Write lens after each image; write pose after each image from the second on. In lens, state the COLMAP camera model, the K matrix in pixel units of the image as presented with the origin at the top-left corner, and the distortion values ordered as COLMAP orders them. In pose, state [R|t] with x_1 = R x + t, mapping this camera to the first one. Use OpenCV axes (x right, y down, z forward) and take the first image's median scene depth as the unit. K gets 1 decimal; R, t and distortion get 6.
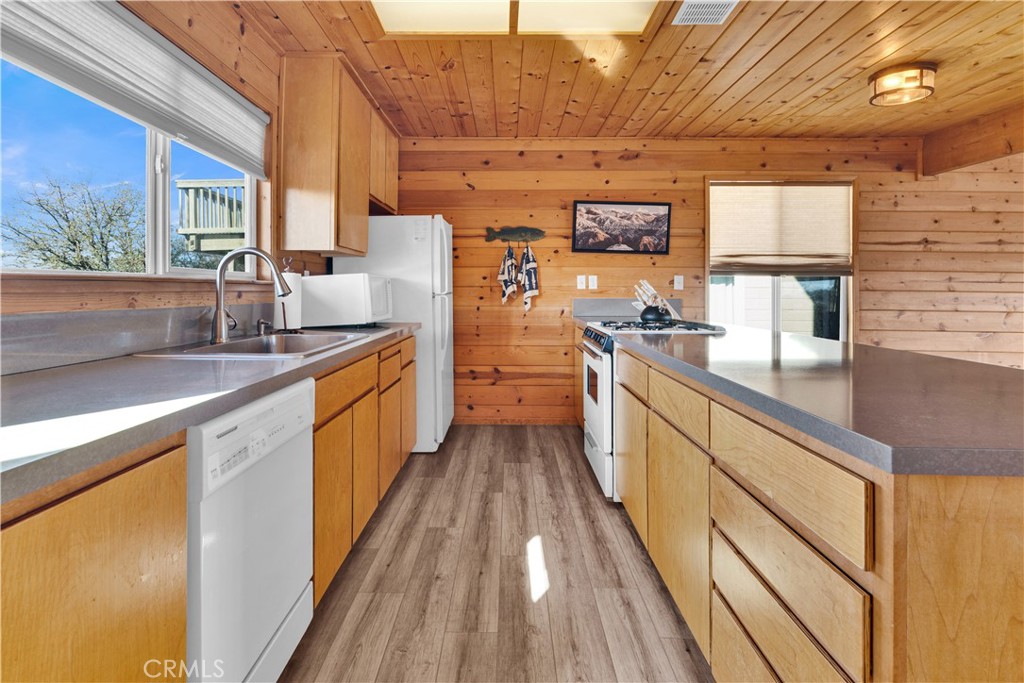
lens RADIAL K [[524.0, 0, 487.2], [0, 524.0, 289.8], [0, 0, 1]] dist [0.003217, 0.002226]
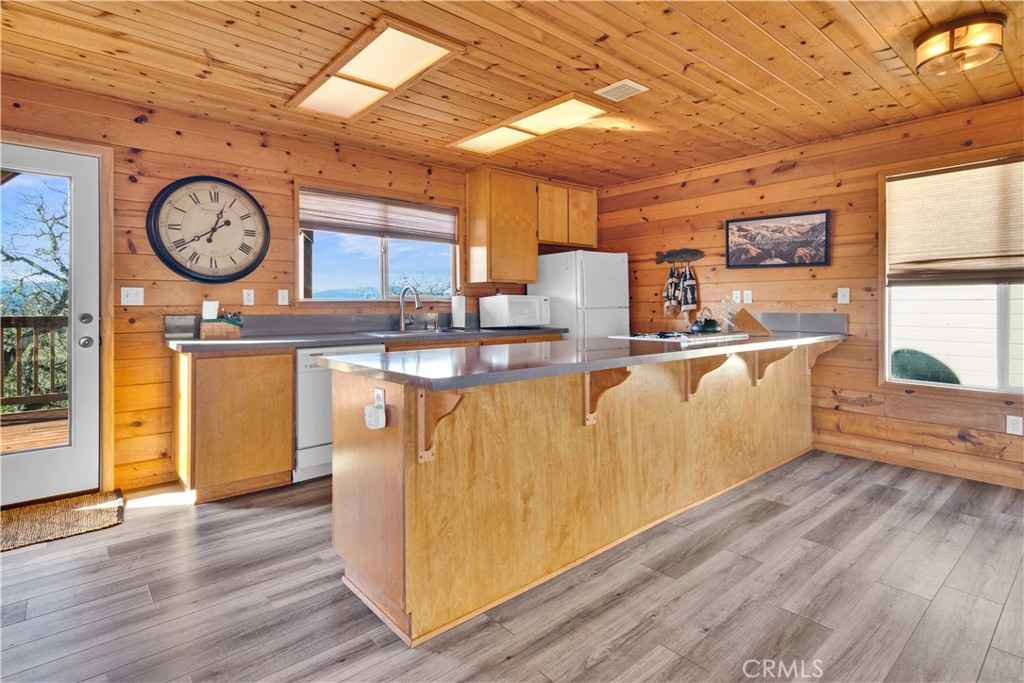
lens RADIAL K [[524.0, 0, 507.1], [0, 524.0, 299.3], [0, 0, 1]] dist [0.003217, 0.002226]
pose [[0.659981, -0.013379, -0.751163, 0.664258], [0.006195, 0.999904, -0.012366, 0.000236], [0.751256, 0.003508, 0.660001, -0.035330]]
